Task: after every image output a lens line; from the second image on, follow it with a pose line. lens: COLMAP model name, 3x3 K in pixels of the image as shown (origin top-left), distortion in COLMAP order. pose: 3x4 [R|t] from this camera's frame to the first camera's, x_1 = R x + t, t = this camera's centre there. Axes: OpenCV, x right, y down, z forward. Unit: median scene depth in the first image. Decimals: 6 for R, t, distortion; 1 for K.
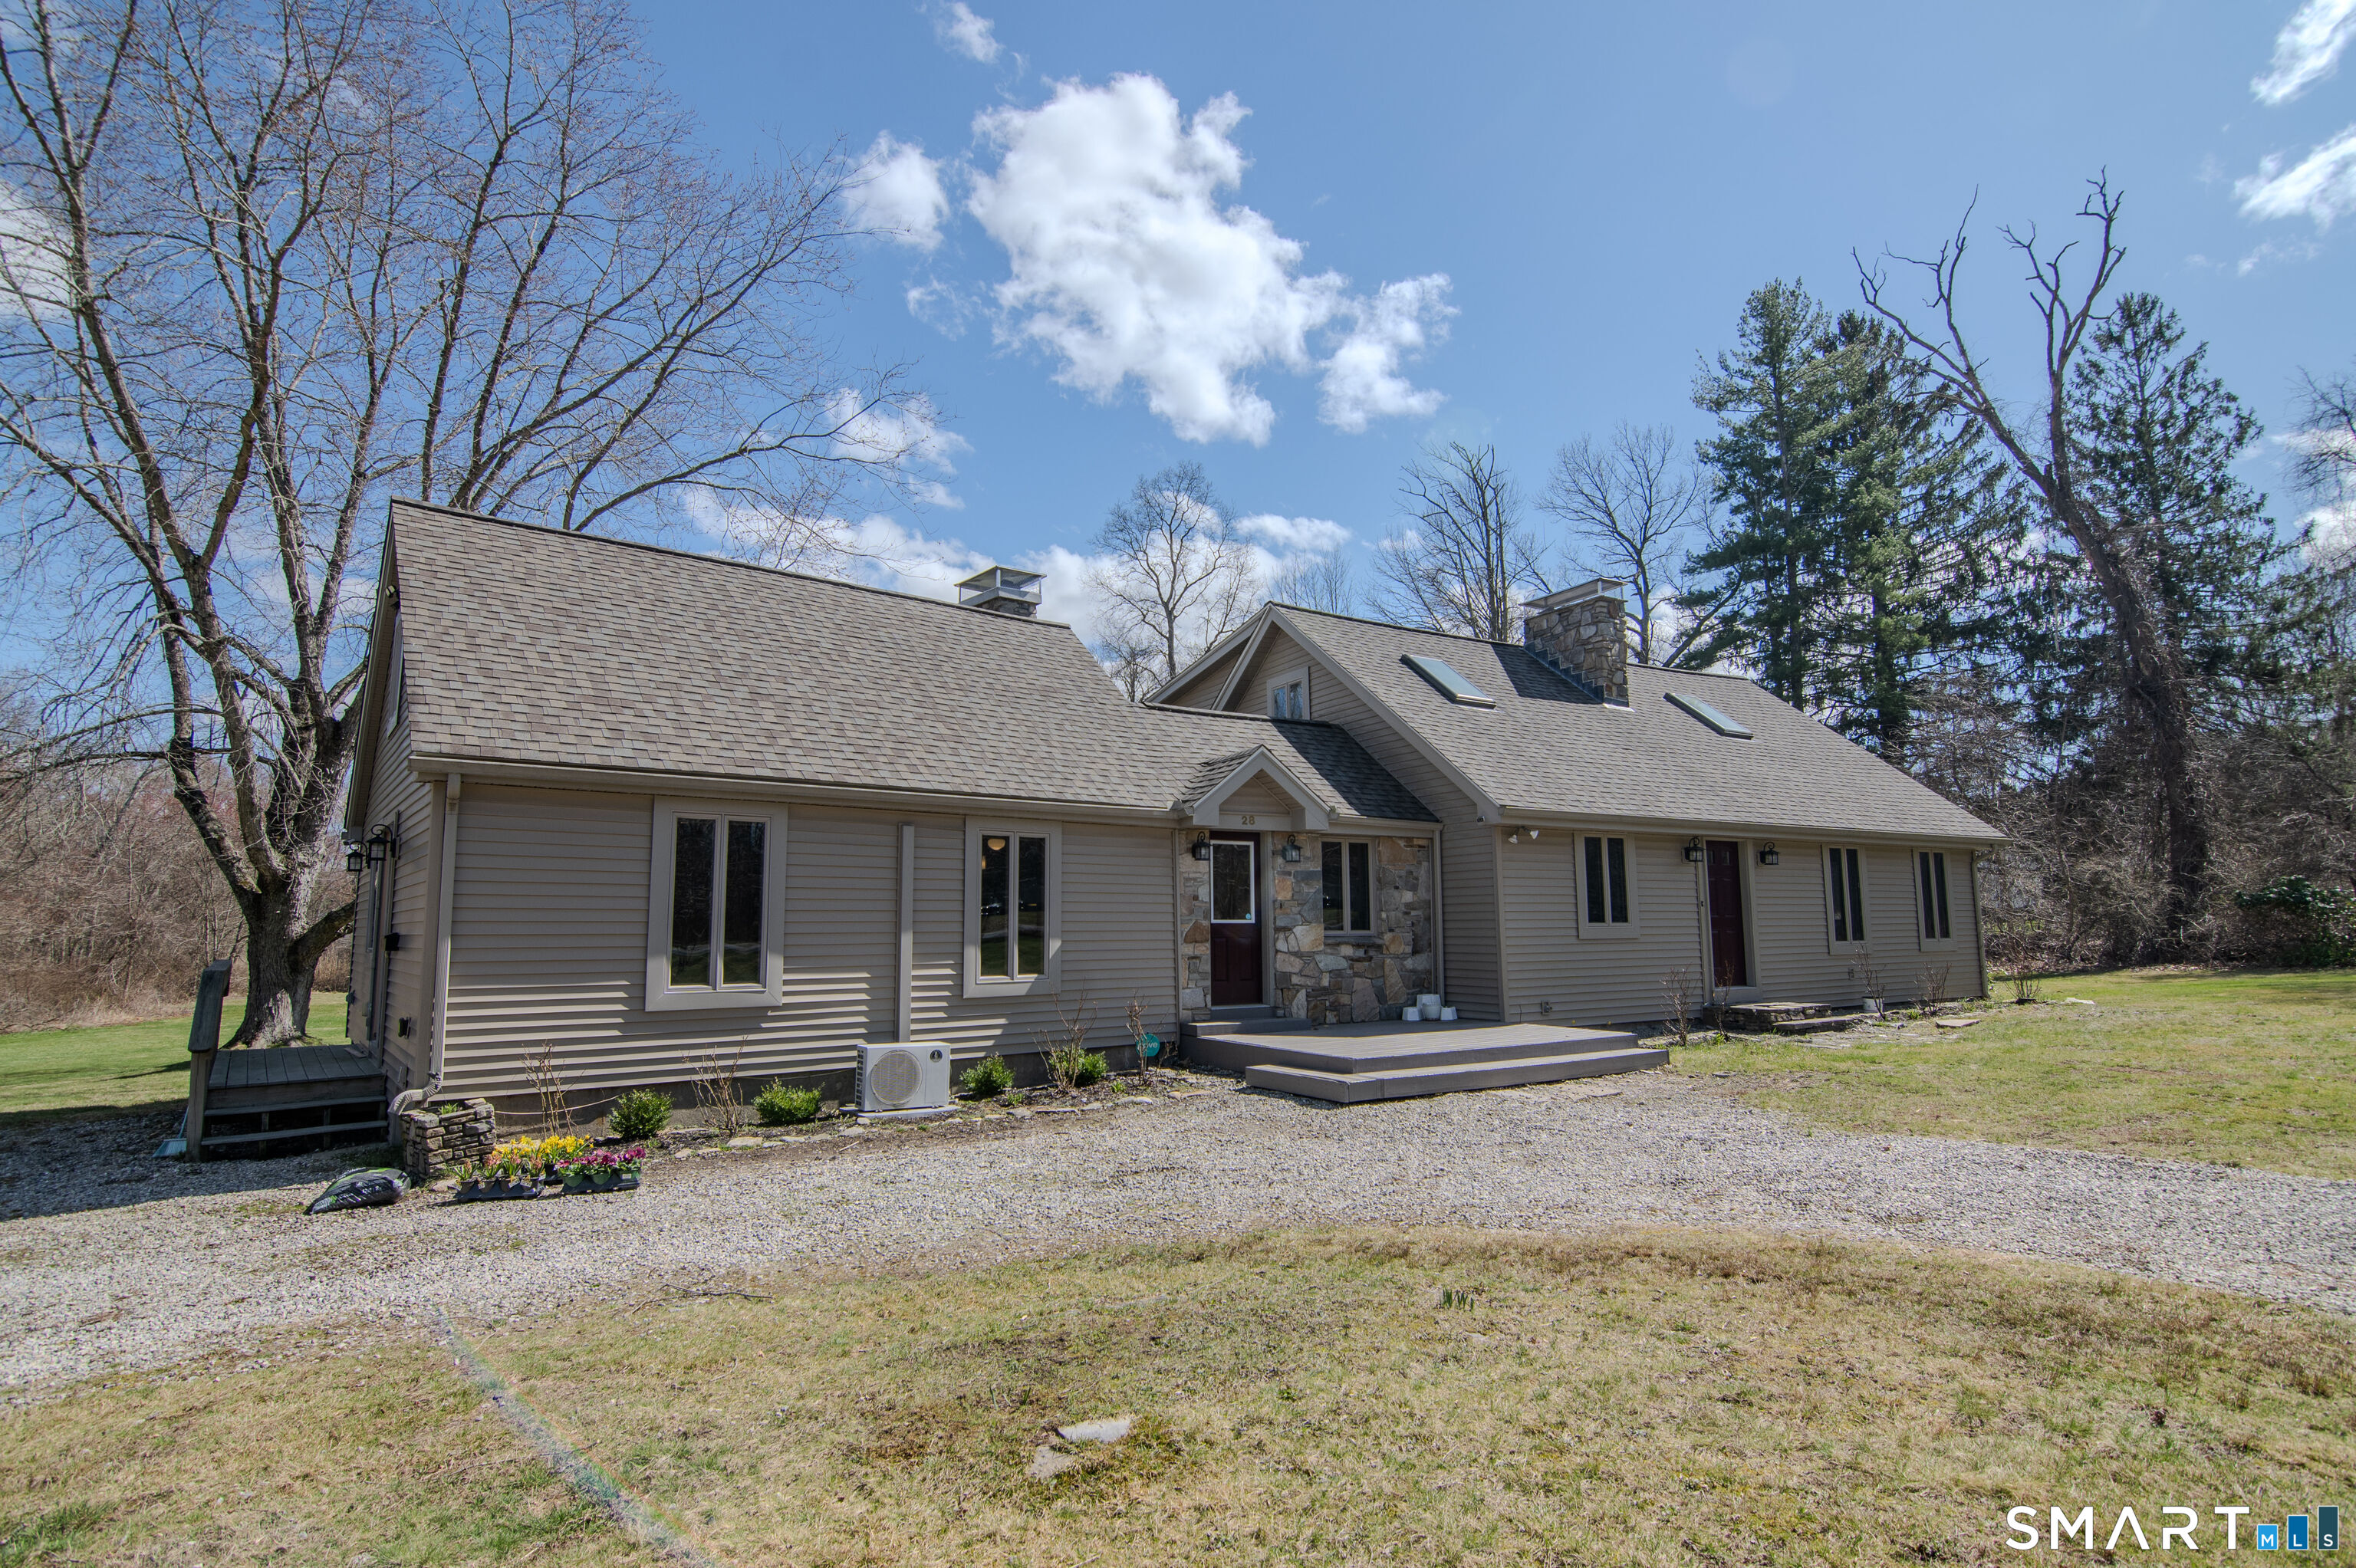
lens RADIAL K [[1166.4, 0, 1183.8], [0, 1166.4, 777.5], [0, 0, 1]] dist [-0.025780, 0.005561]
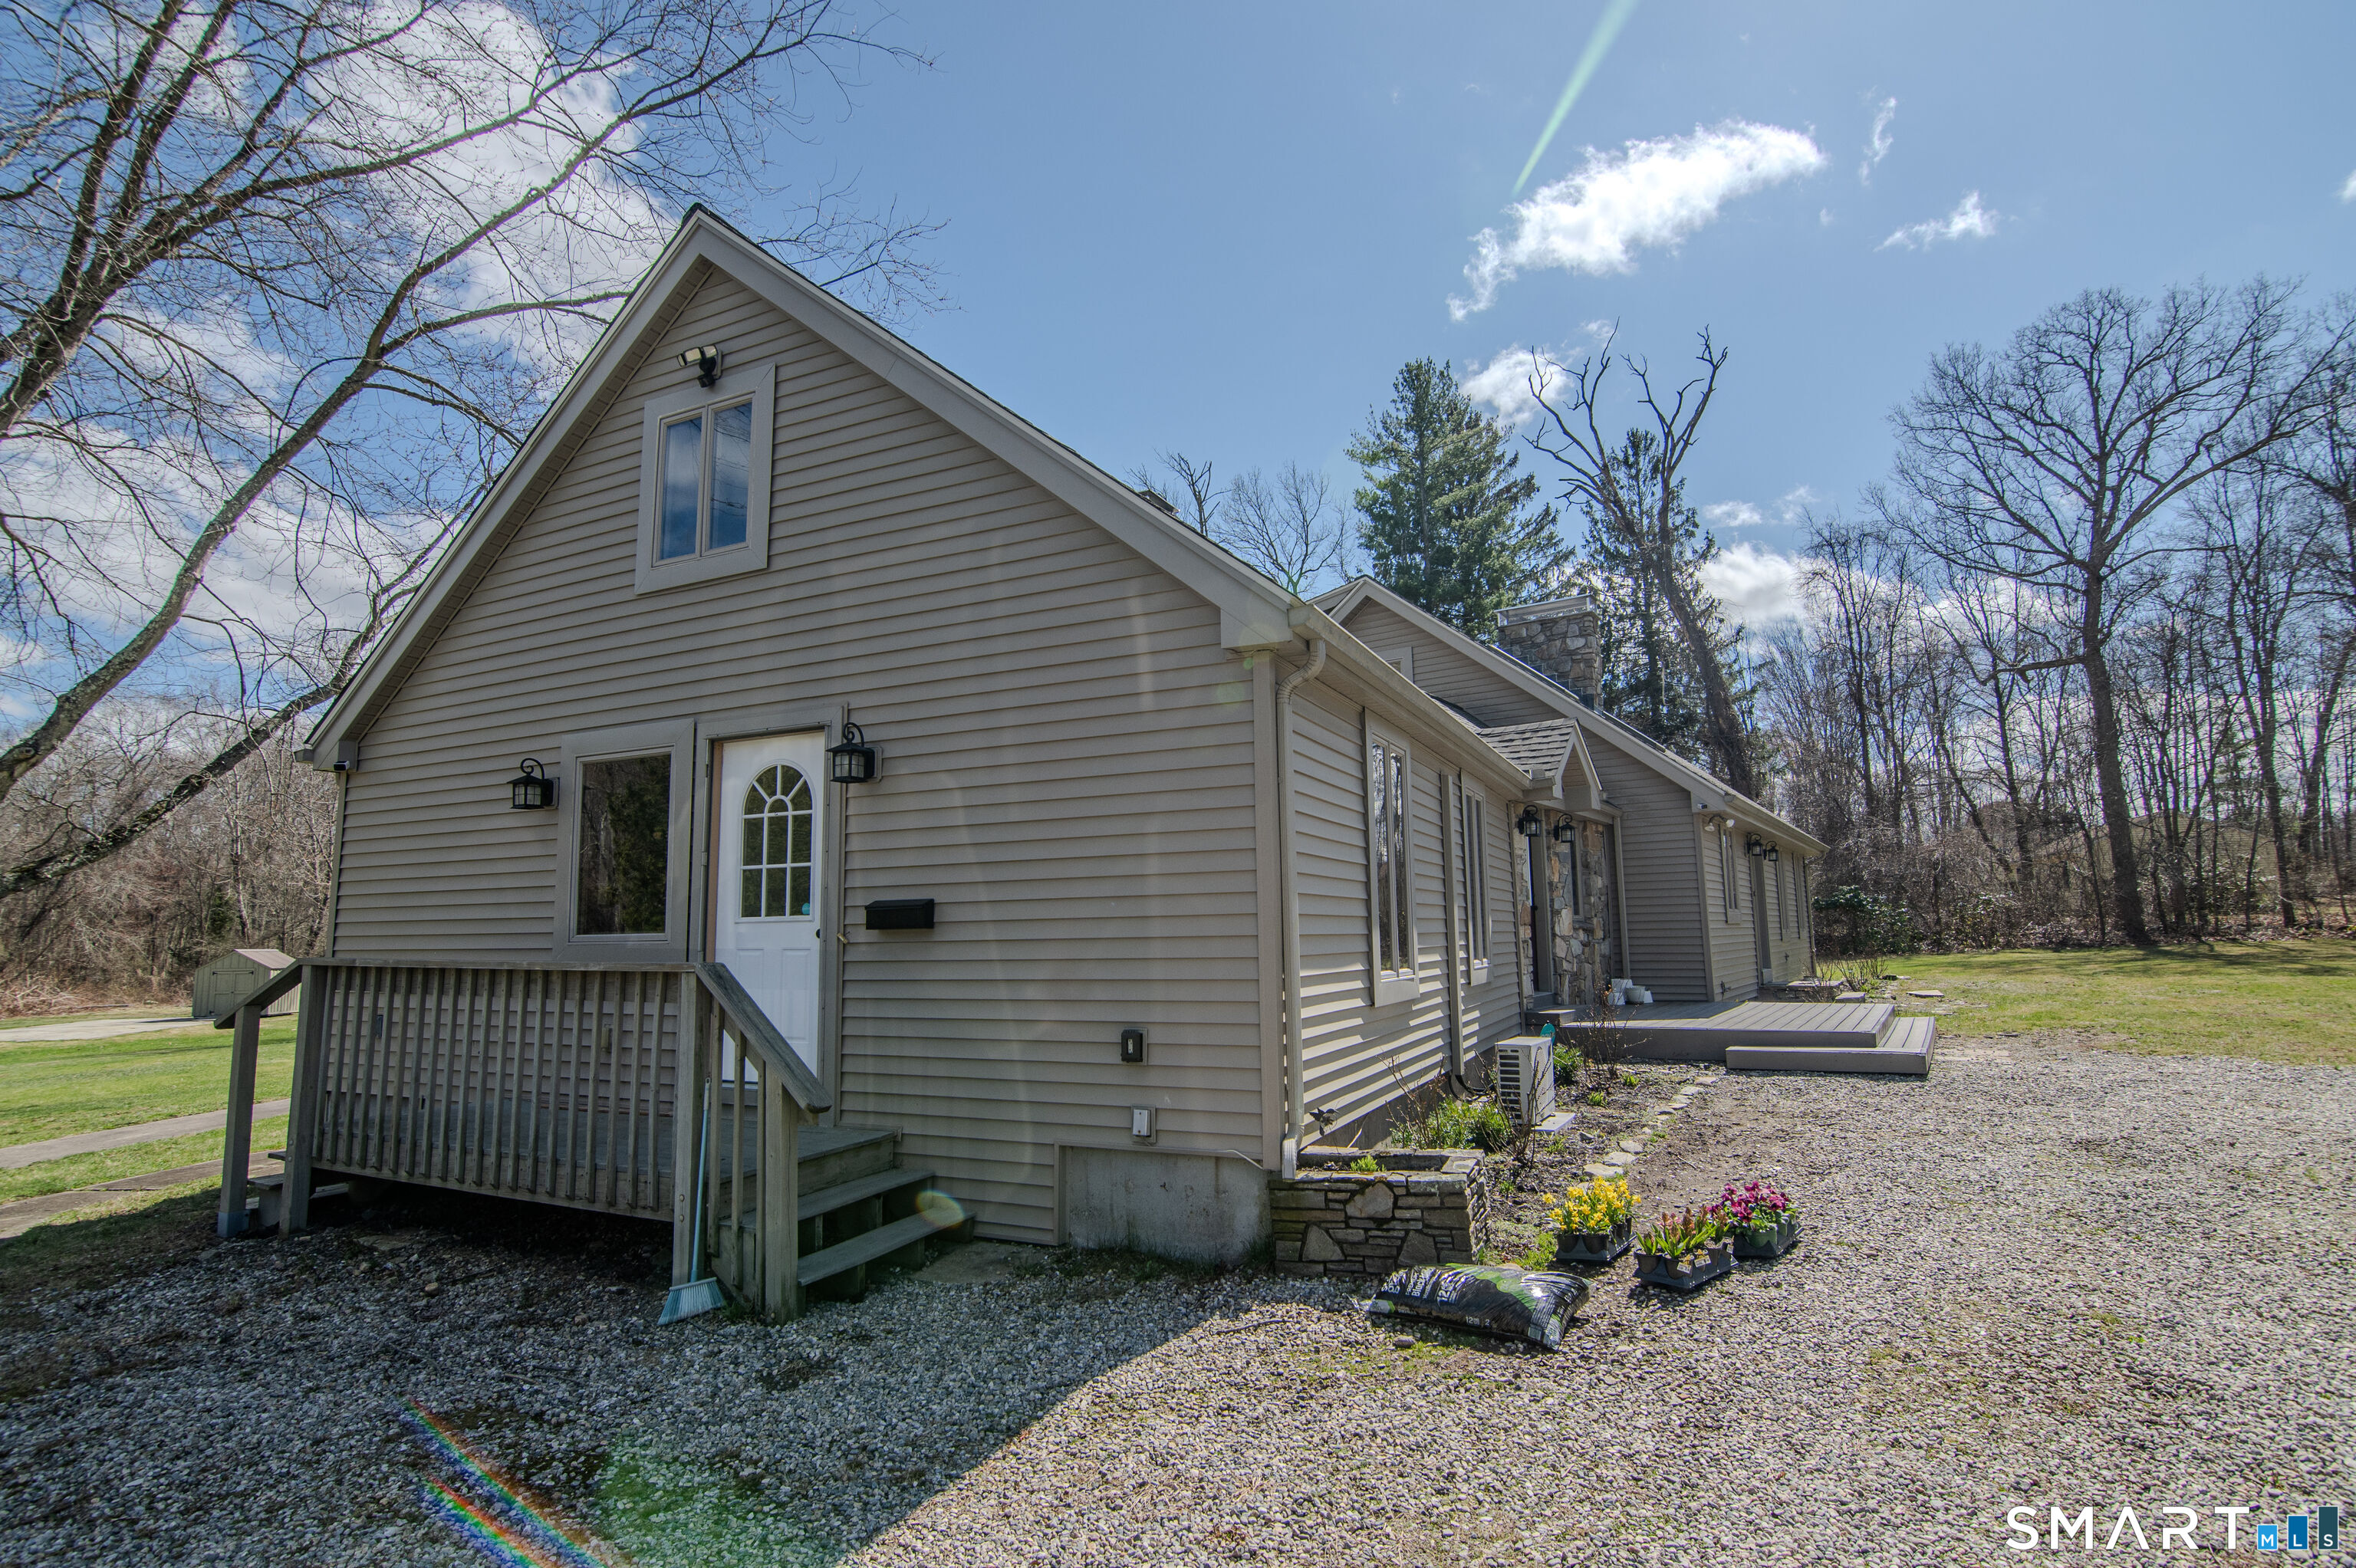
lens RADIAL K [[1166.4, 0, 1174.5], [0, 1166.4, 785.7], [0, 0, 1]] dist [-0.025780, 0.005561]
pose [[0.893668, 0.049129, 0.446032, -0.404413], [-0.046544, 0.998776, -0.016758, 0.036323], [-0.446309, -0.005785, 0.894860, 0.183237]]
